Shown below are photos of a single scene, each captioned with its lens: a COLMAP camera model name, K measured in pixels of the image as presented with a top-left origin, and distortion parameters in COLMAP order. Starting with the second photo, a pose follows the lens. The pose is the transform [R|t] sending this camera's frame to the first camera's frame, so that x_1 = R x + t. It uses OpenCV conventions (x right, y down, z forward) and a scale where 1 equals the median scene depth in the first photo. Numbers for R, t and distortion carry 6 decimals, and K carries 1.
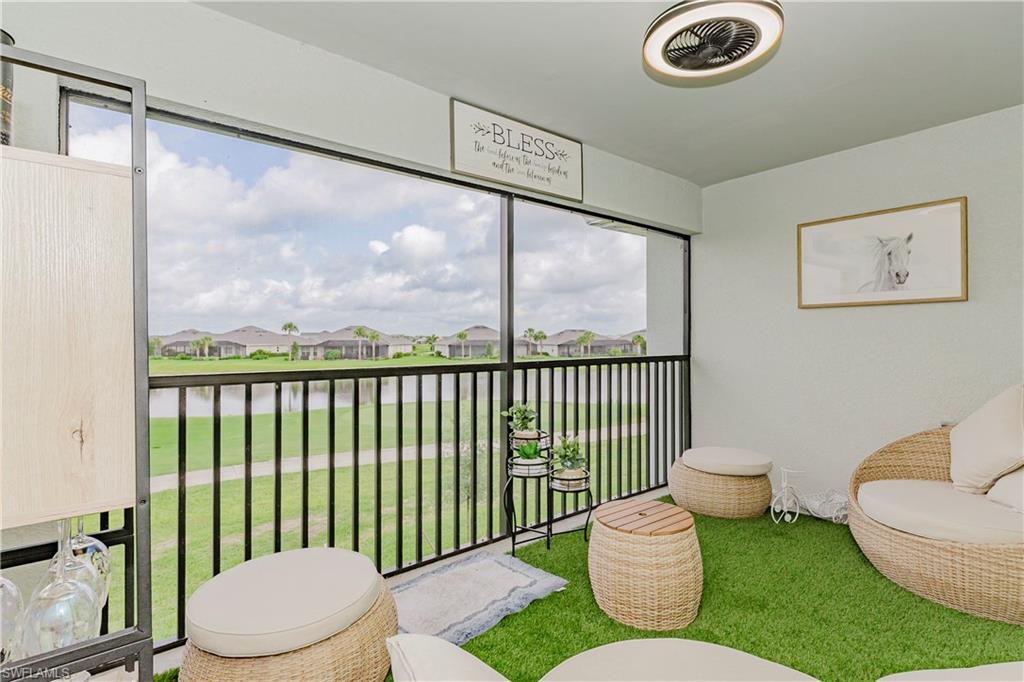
lens RADIAL K [[516.4, 0, 512.0], [0, 516.4, 341.0], [0, 0, 1]] dist [0.000590, 0.000204]
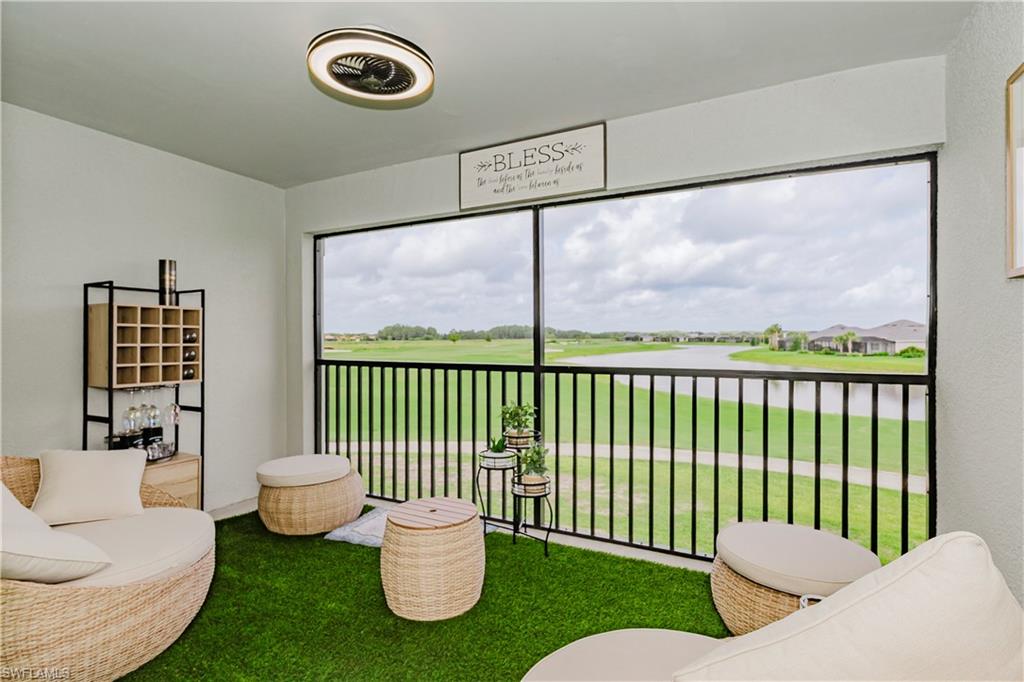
lens RADIAL K [[516.4, 0, 512.0], [0, 516.4, 341.0], [0, 0, 1]] dist [0.000590, 0.000204]
pose [[0.364962, 0.011002, -0.930957, 0.222192], [-0.000810, 0.999934, 0.011500, -0.004722], [0.931022, -0.003443, 0.364947, 0.130209]]
